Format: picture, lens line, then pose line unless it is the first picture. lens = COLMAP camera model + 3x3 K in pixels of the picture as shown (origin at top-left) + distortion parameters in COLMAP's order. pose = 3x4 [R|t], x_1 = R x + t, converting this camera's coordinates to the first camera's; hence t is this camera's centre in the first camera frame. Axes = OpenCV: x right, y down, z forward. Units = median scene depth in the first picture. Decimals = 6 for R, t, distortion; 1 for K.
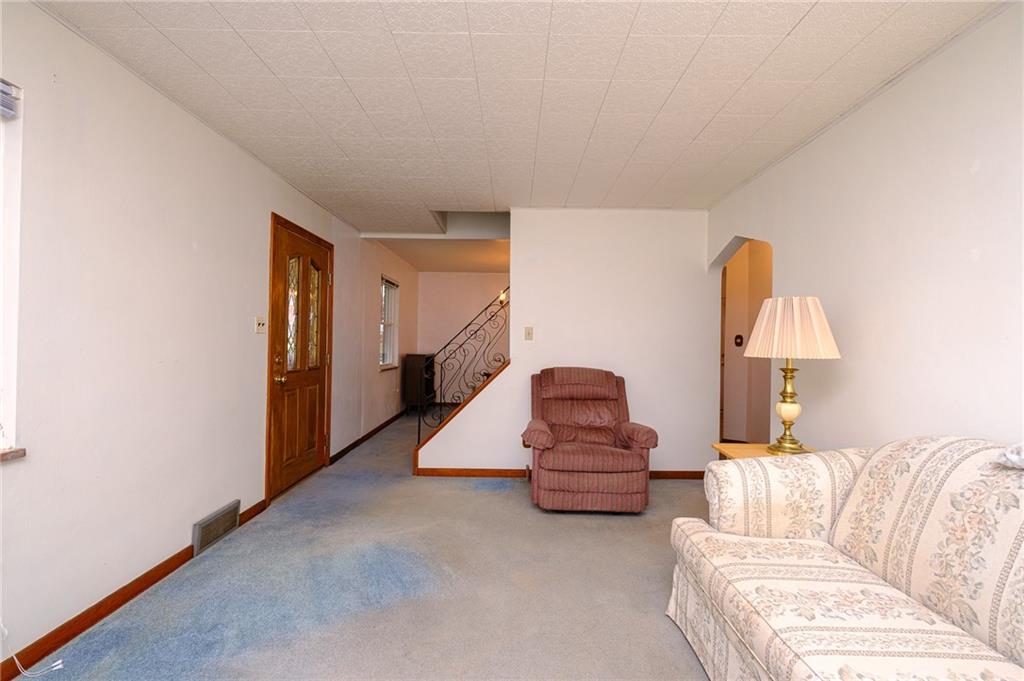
lens RADIAL K [[459.6, 0, 522.9], [0, 459.6, 339.5], [0, 0, 1]] dist [-0.001754, -0.000359]
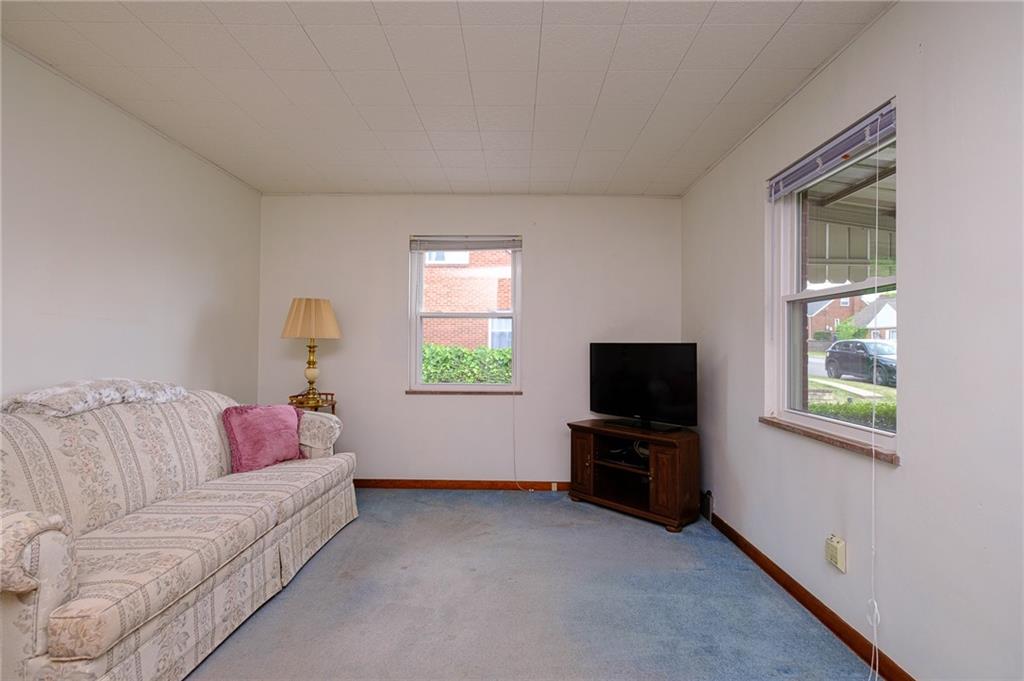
lens RADIAL K [[498.1, 0, 512.0], [0, 498.1, 340.5], [0, 0, 1]] dist [-0.000656, -0.000070]
pose [[-0.998990, -0.023827, 0.038108, -0.202622], [-0.024274, 0.999641, -0.011303, 0.014315], [-0.037825, -0.012217, -0.999210, 1.343385]]
